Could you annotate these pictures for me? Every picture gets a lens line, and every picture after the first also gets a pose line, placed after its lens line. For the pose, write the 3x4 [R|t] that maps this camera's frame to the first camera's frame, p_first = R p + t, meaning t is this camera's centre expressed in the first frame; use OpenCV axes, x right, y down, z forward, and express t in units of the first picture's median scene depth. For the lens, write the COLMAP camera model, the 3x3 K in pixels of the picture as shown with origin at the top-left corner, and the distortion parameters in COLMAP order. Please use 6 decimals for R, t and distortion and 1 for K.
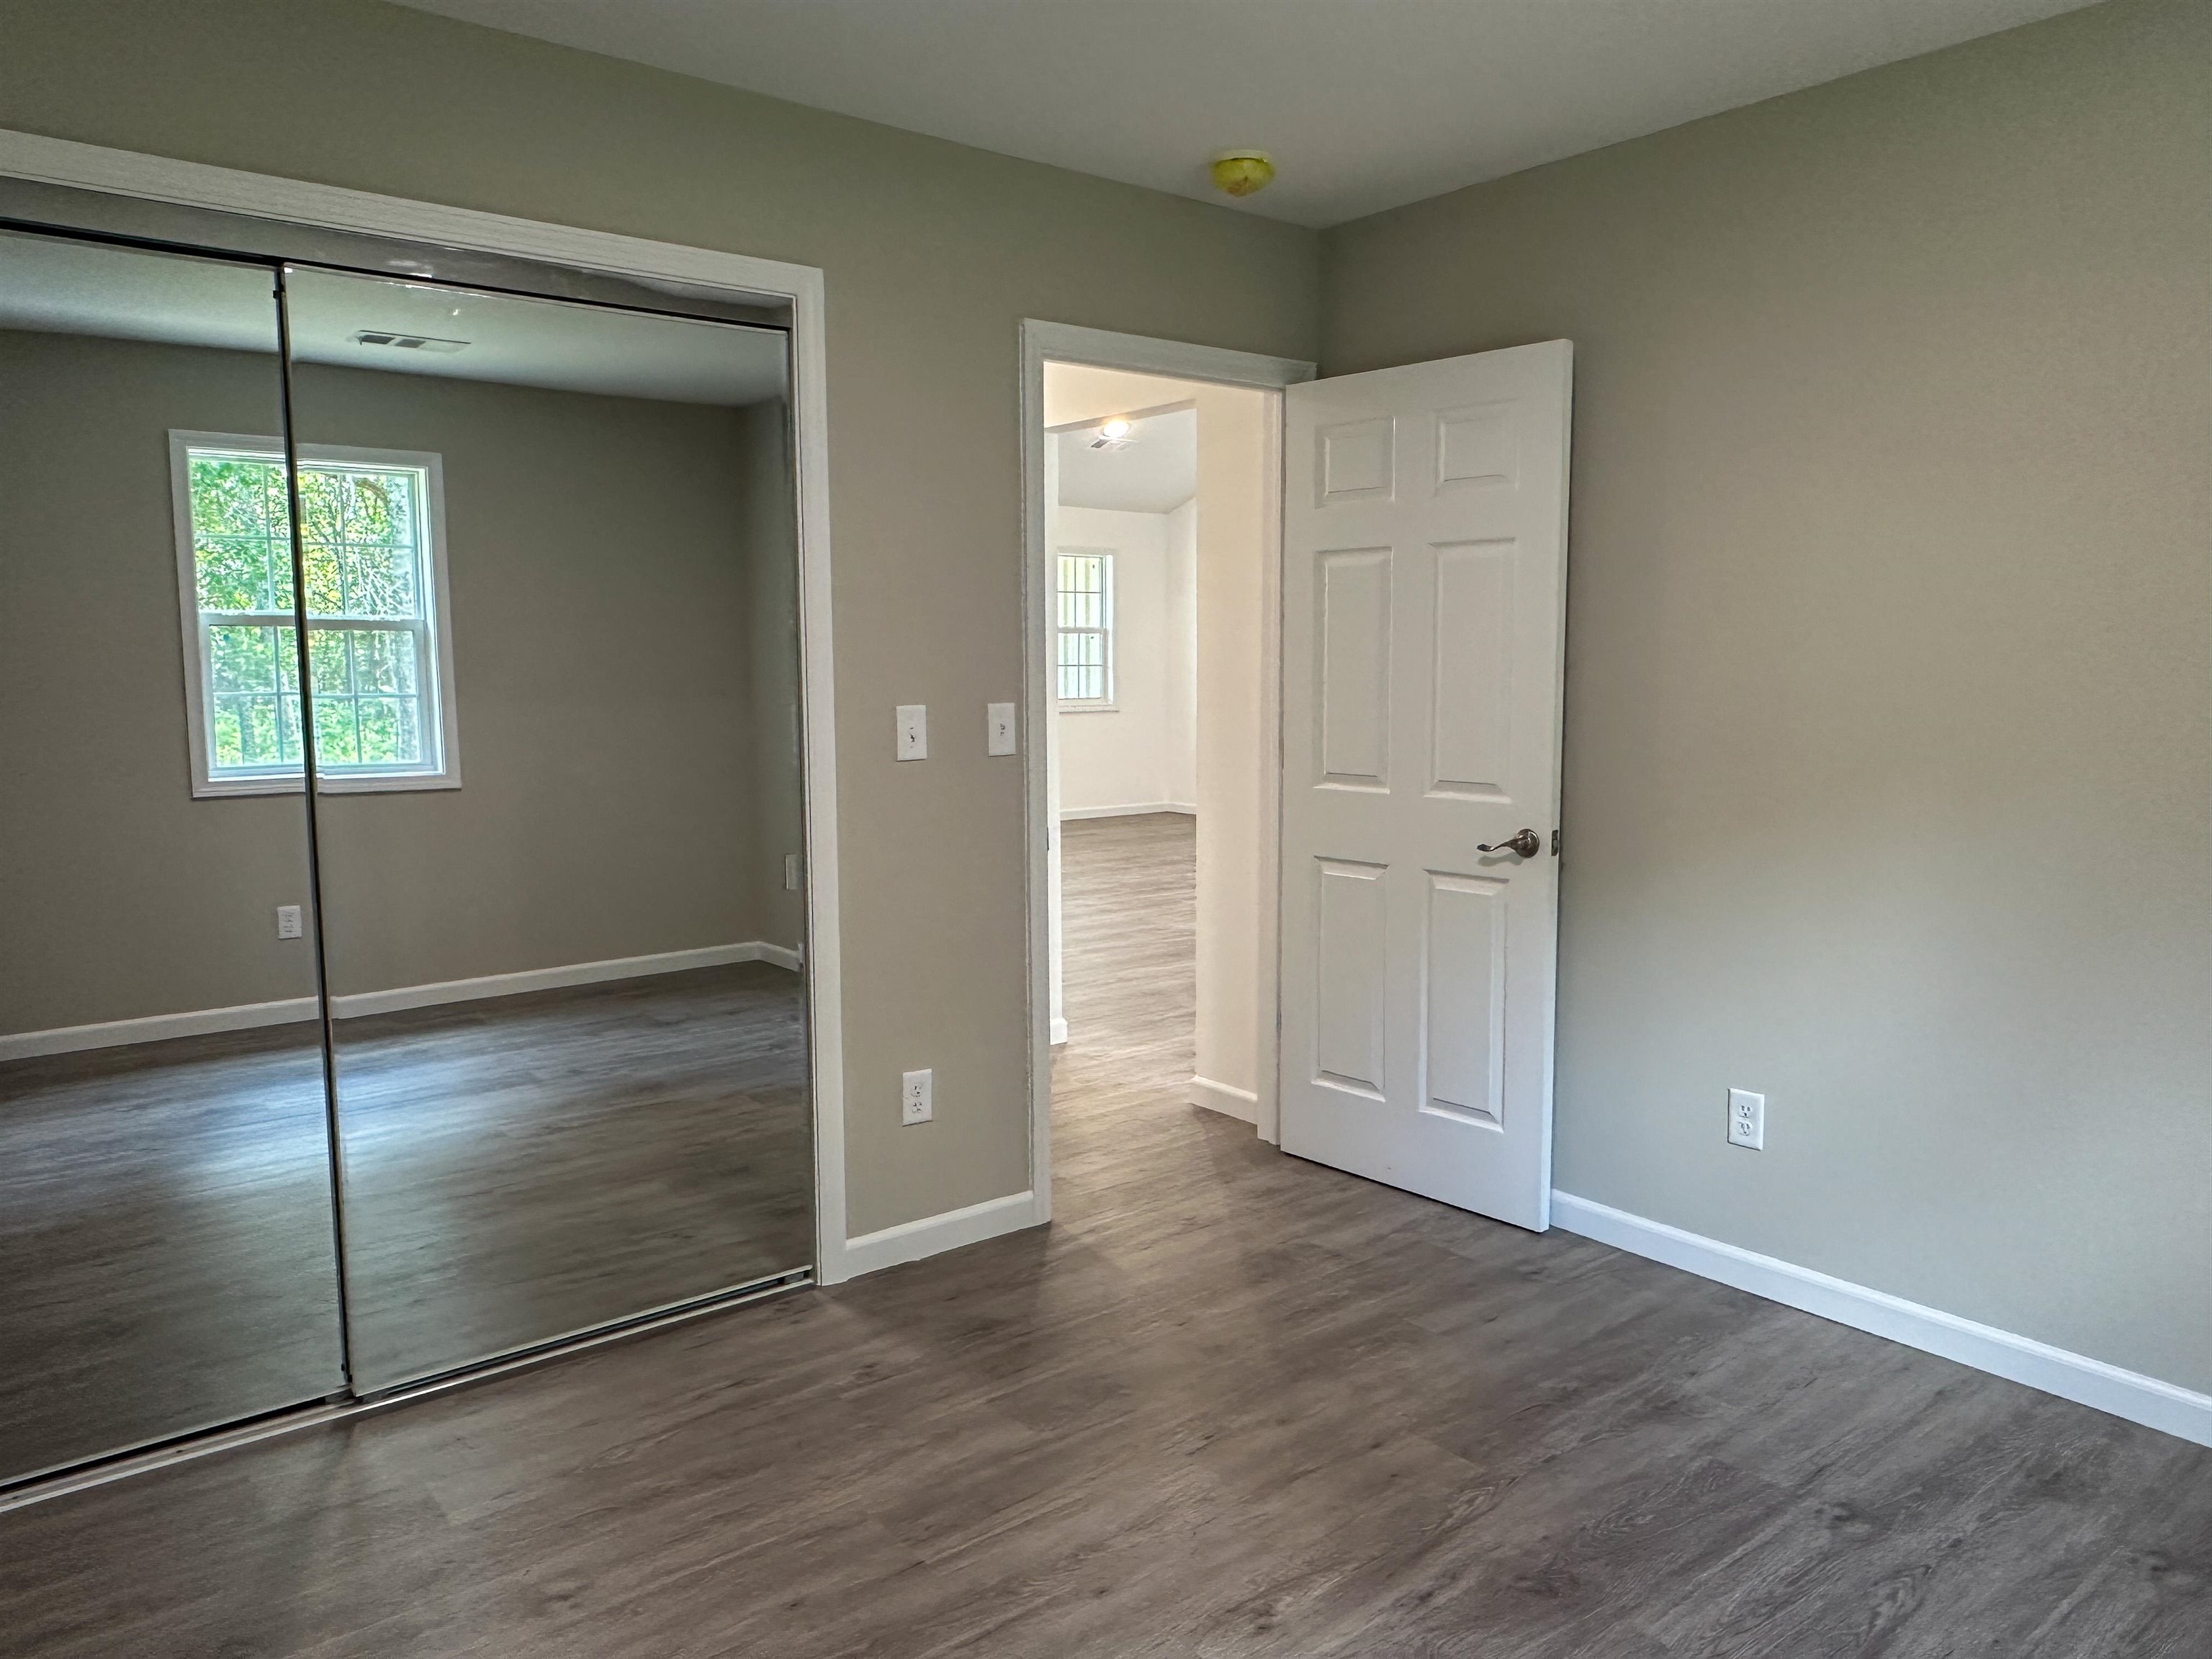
lens RADIAL K [[1558.3, 0, 1105.8], [0, 1558.3, 825.6], [0, 0, 1]] dist [-0.000344, 0.005315]
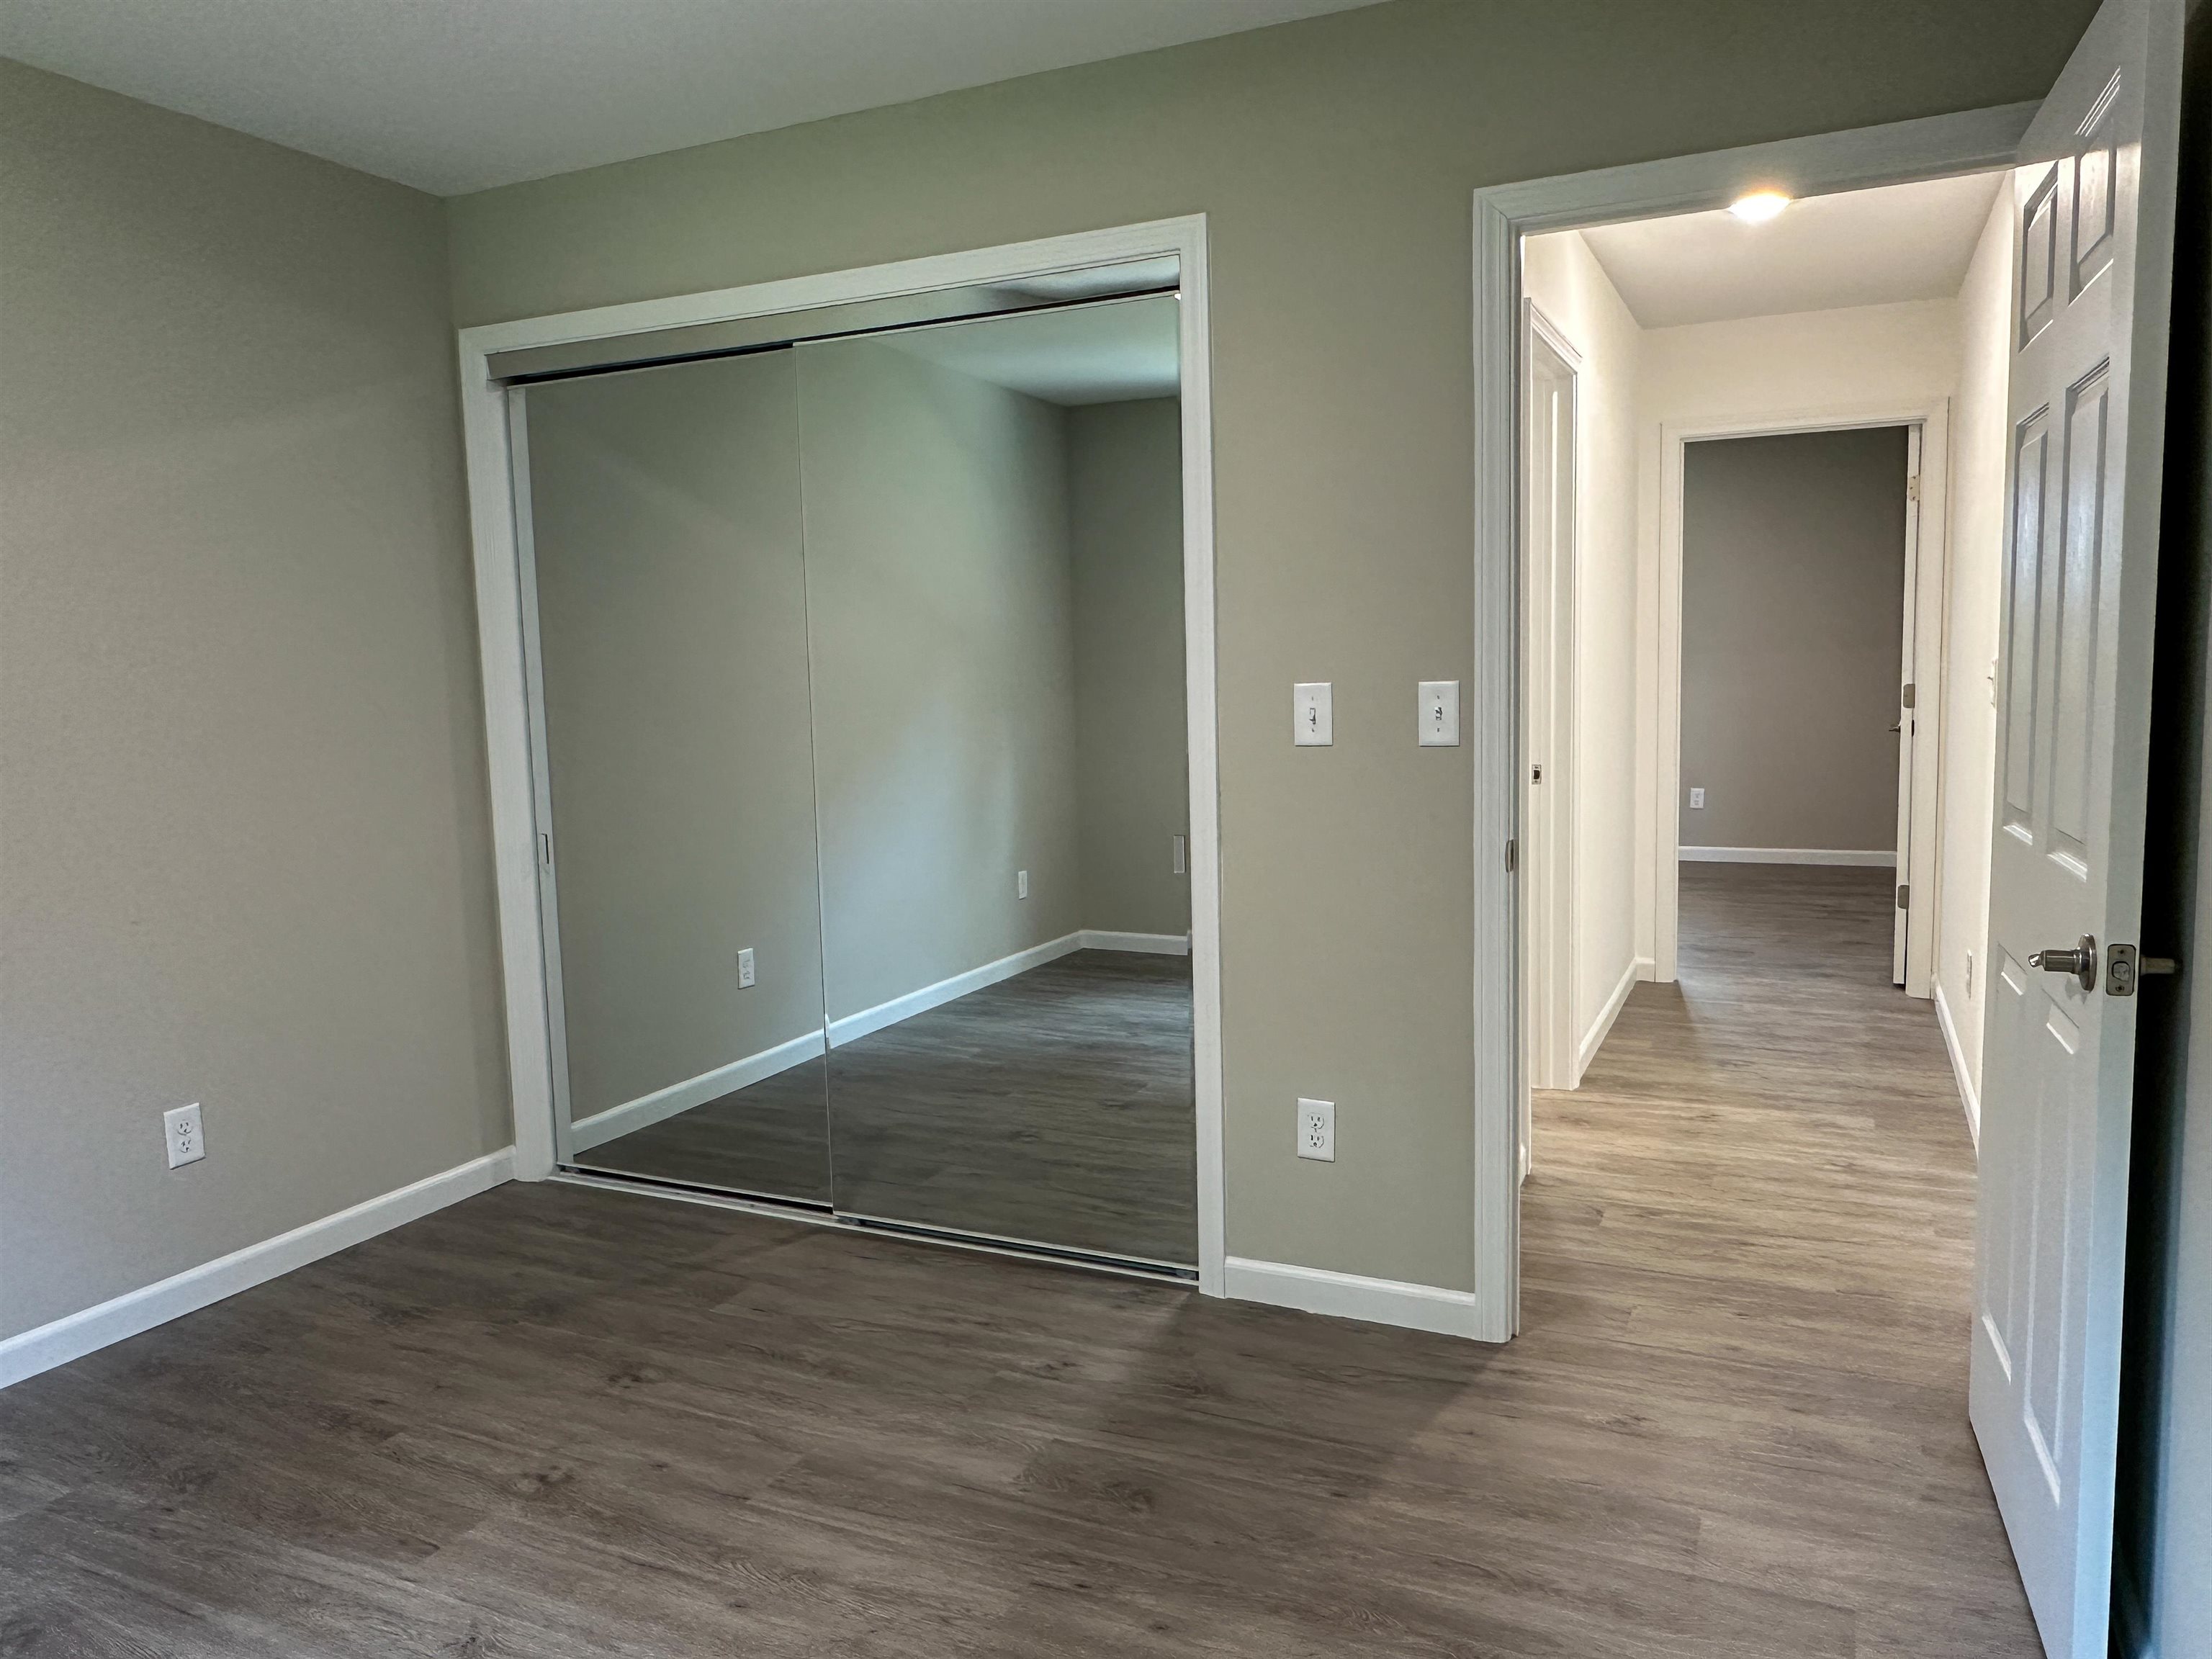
lens RADIAL K [[1558.3, 0, 1098.5], [0, 1558.3, 830.2], [0, 0, 1]] dist [-0.000344, 0.005315]
pose [[0.433262, 0.091861, -0.896575, 0.617661], [-0.078579, 0.994854, 0.063958, -0.041525], [0.897836, 0.042742, 0.438250, 0.515195]]
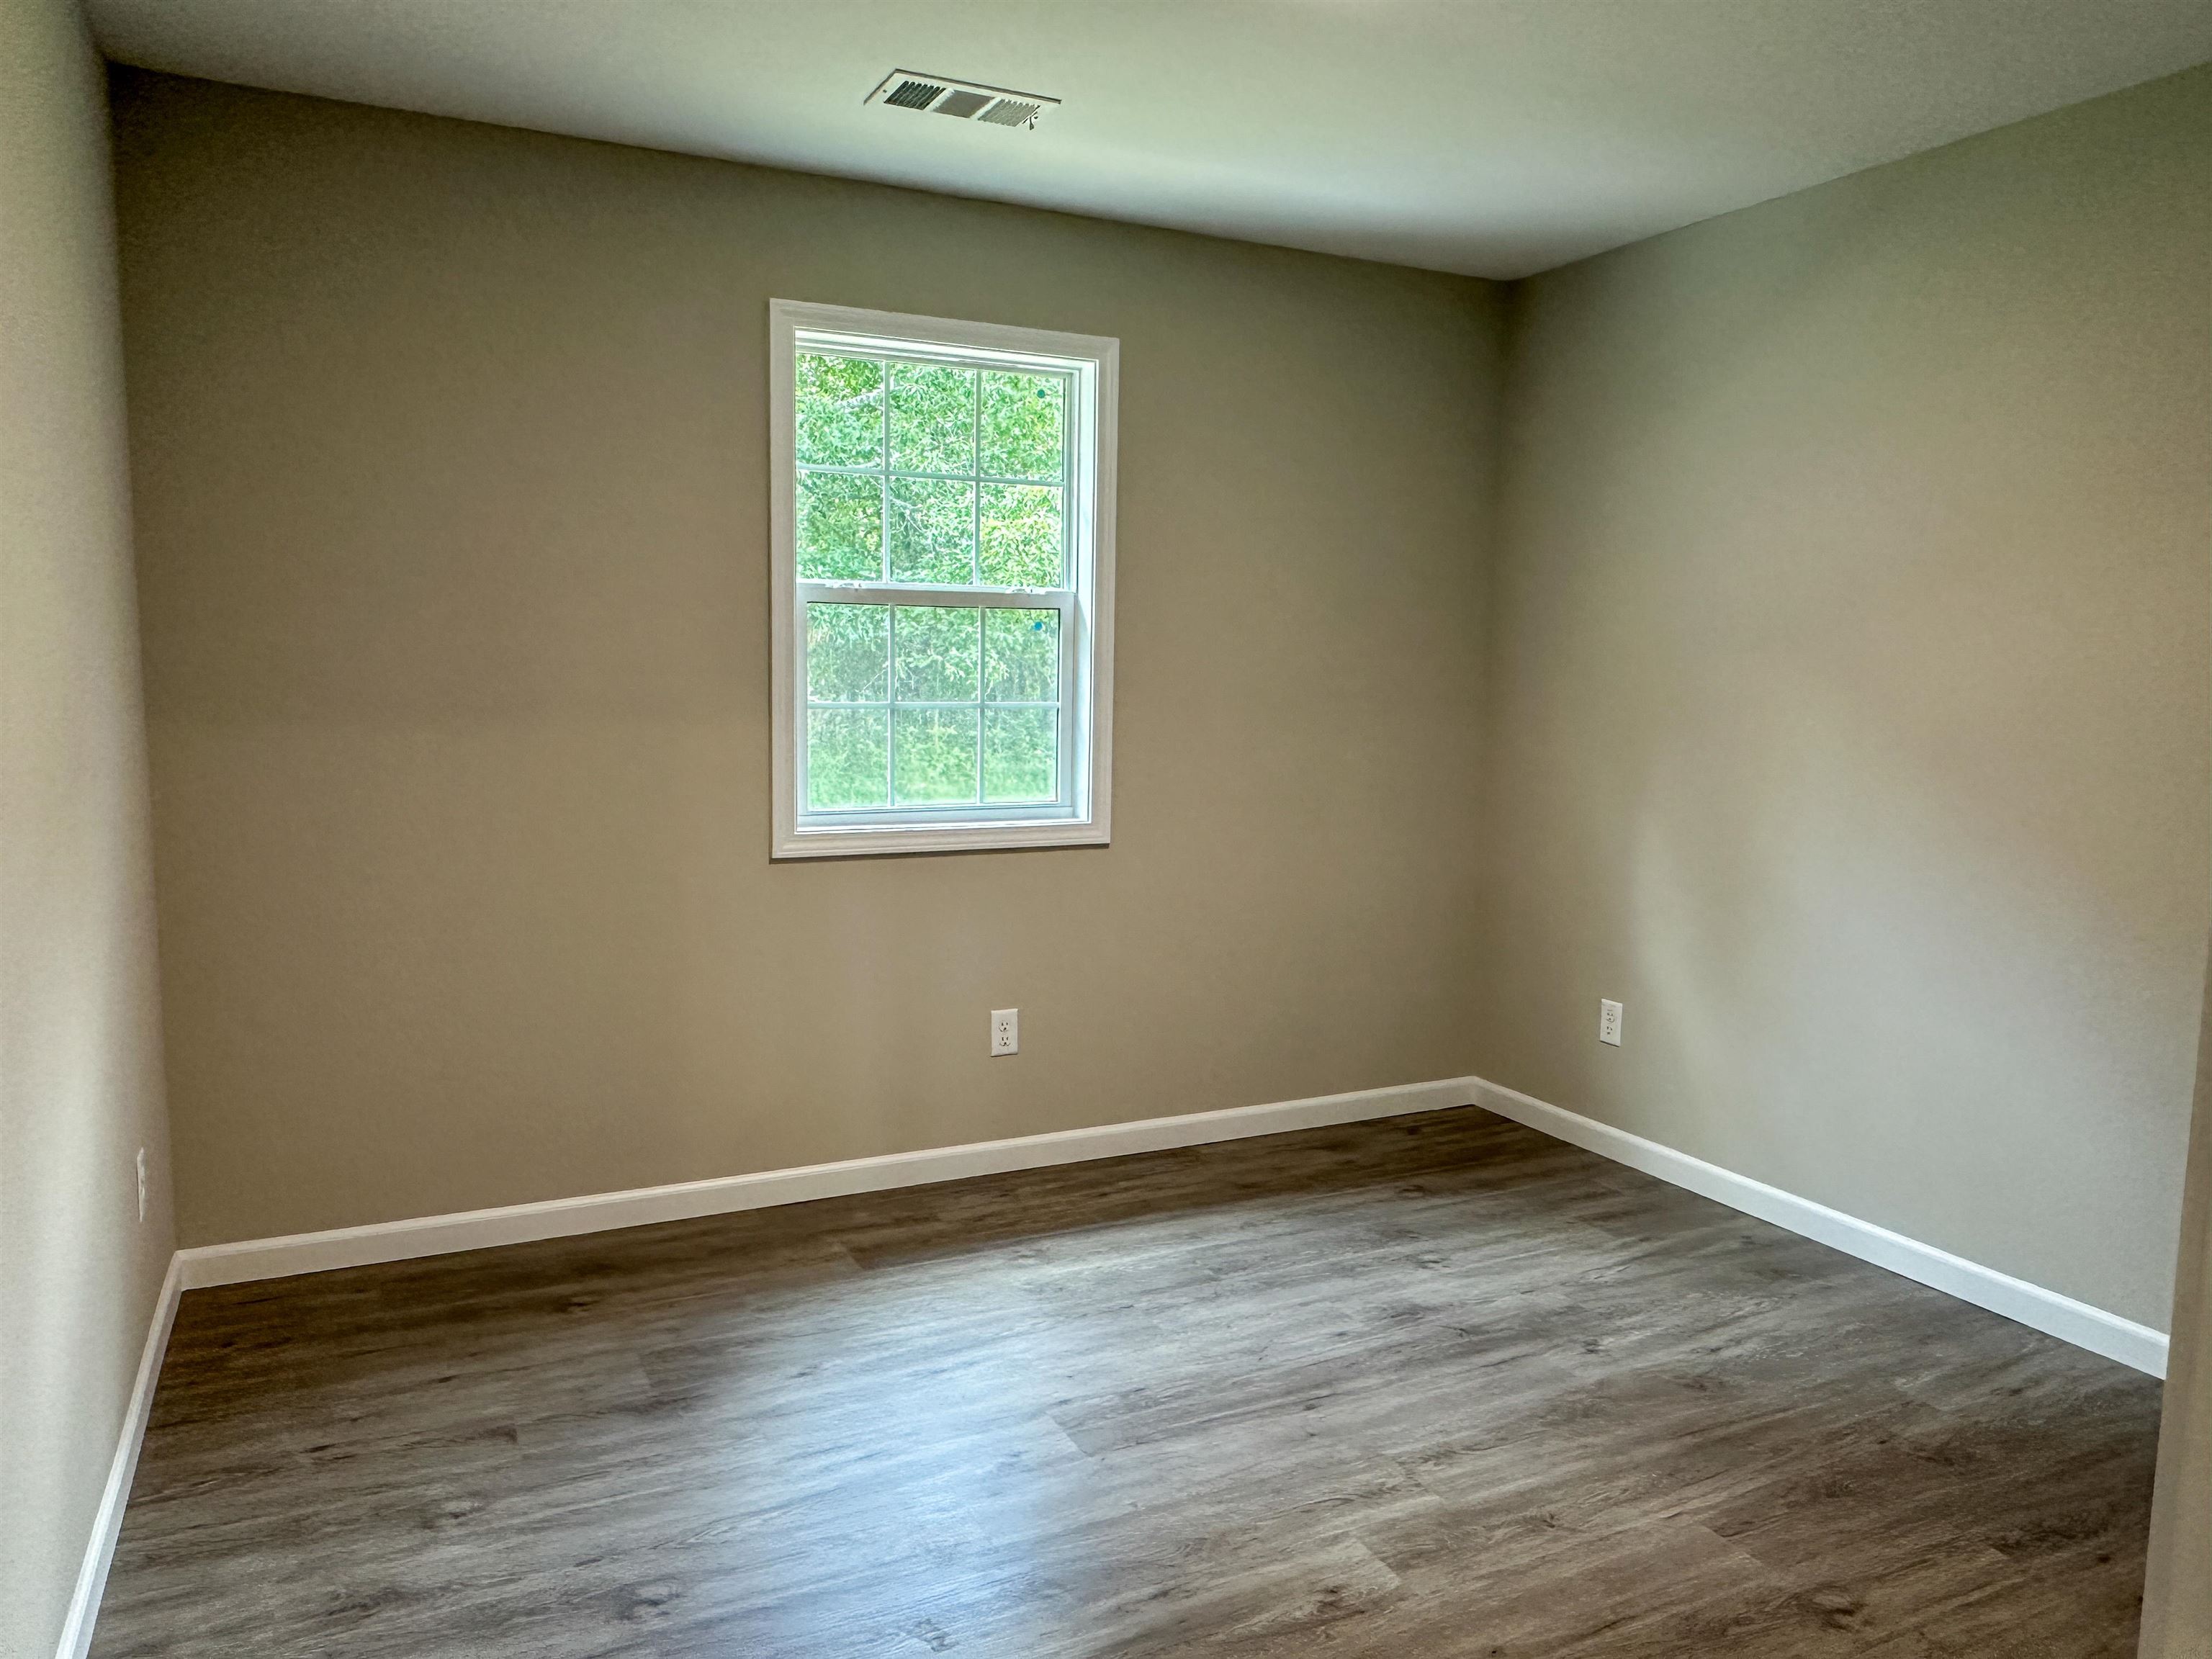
lens RADIAL K [[1558.3, 0, 1100.4], [0, 1558.3, 830.1], [0, 0, 1]] dist [-0.000344, 0.005315]
pose [[-0.973707, -0.042005, 0.223898, 0.025932], [0.006944, 0.976923, 0.213477, -0.121809], [-0.227698, 0.209418, -0.950946, 1.241072]]
